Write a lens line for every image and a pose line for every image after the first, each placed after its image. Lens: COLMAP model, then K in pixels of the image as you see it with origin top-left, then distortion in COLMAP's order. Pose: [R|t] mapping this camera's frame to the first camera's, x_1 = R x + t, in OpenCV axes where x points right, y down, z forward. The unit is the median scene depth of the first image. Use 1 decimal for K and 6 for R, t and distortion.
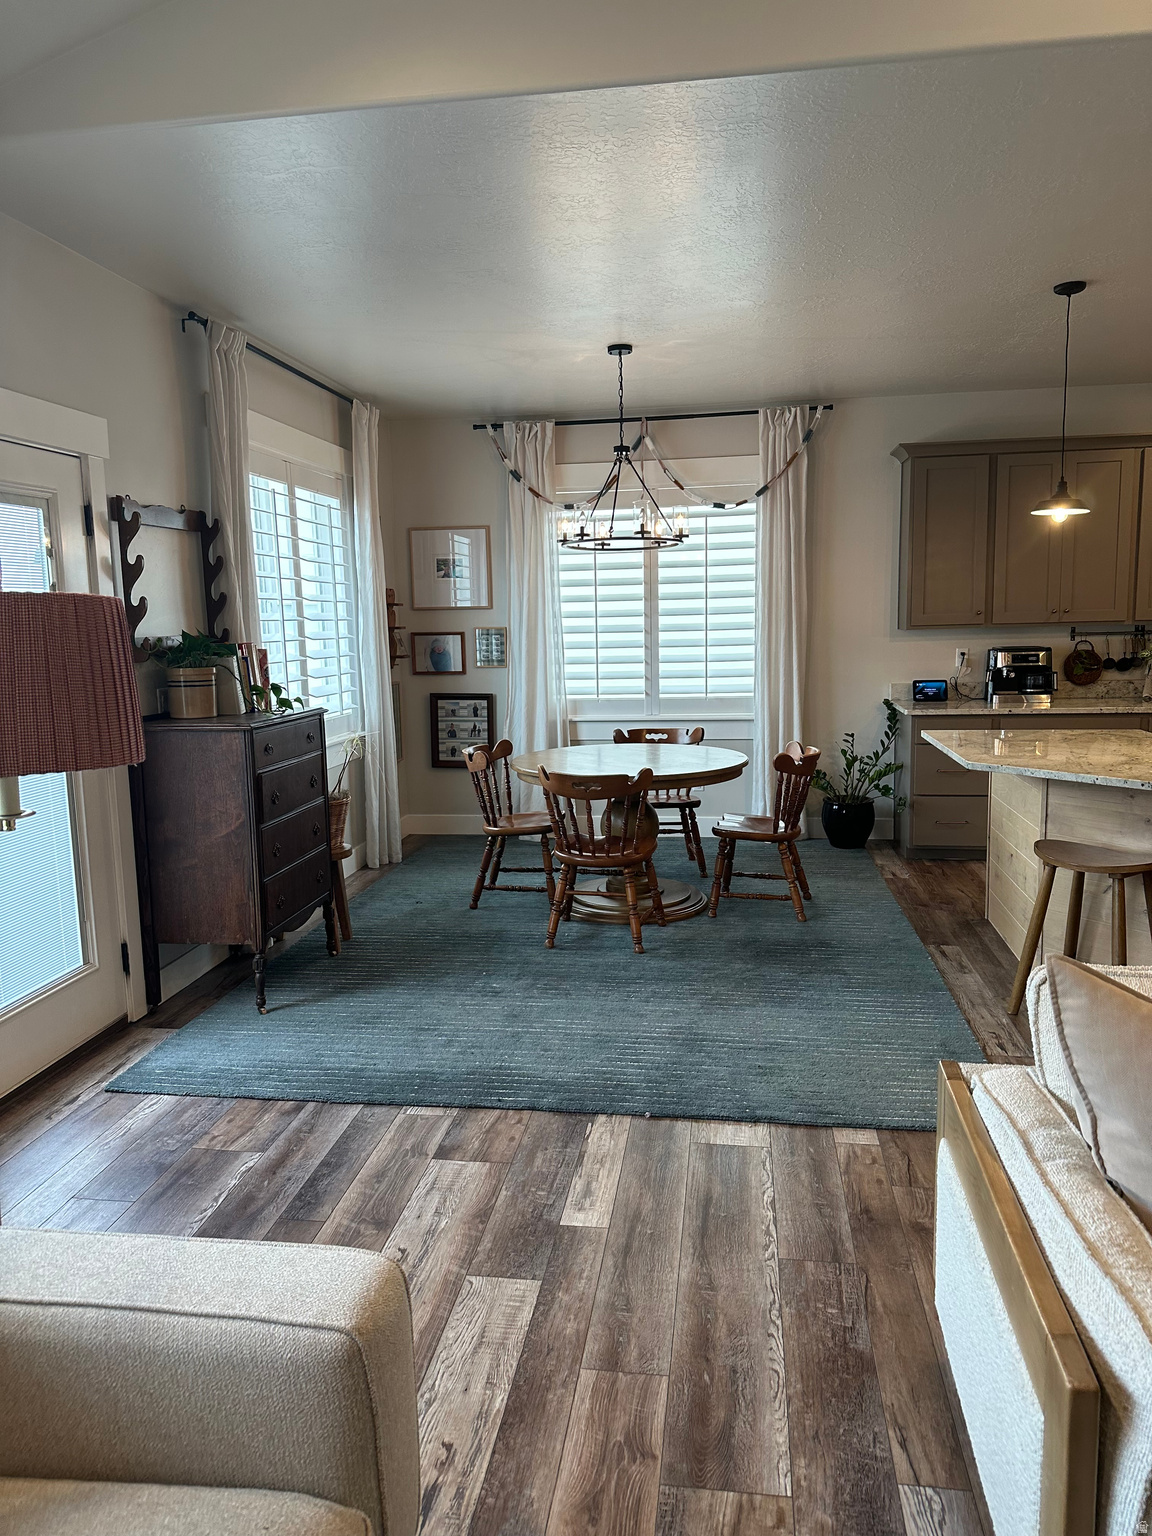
lens RADIAL K [[1089.7, 0, 576.0], [0, 1089.7, 768.0], [0, 0, 1]] dist [0.032962, -0.002766]
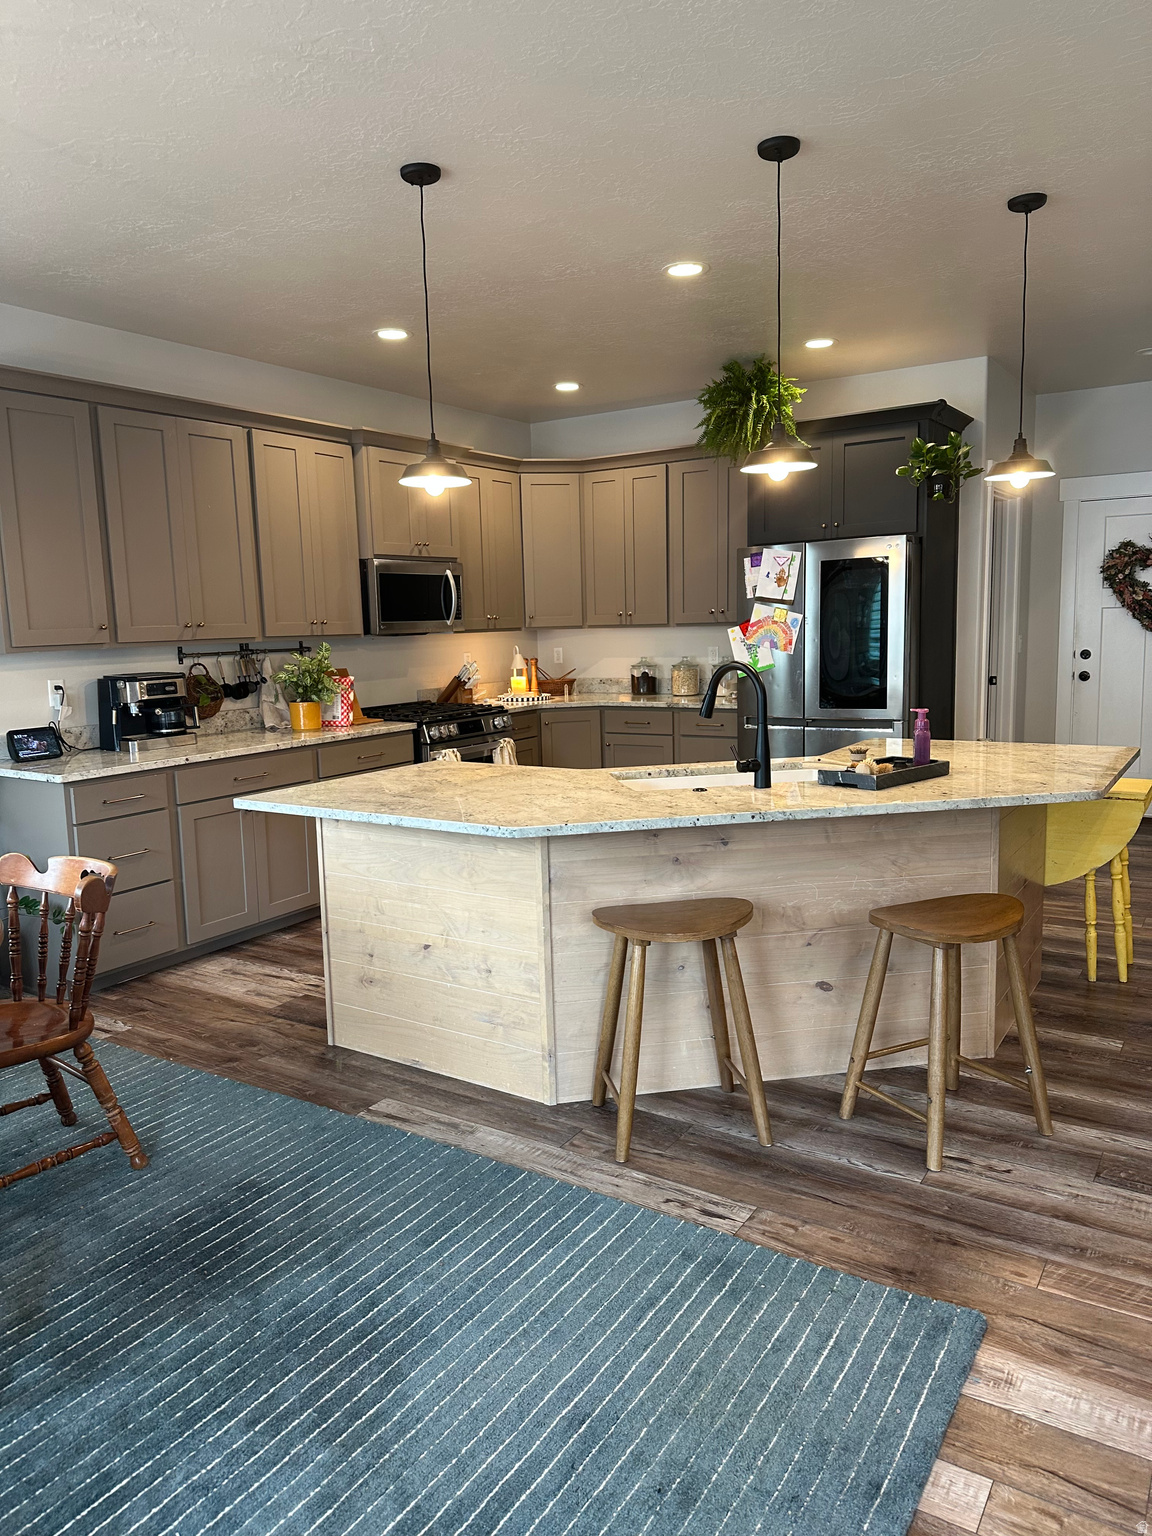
lens RADIAL K [[1089.7, 0, 576.0], [0, 1089.7, 768.0], [0, 0, 1]] dist [0.032962, -0.002766]
pose [[0.426043, -0.118292, 0.896936, -0.201415], [0.149004, 0.987051, 0.059400, -0.068357], [-0.892348, 0.108340, 0.438152, 0.600782]]
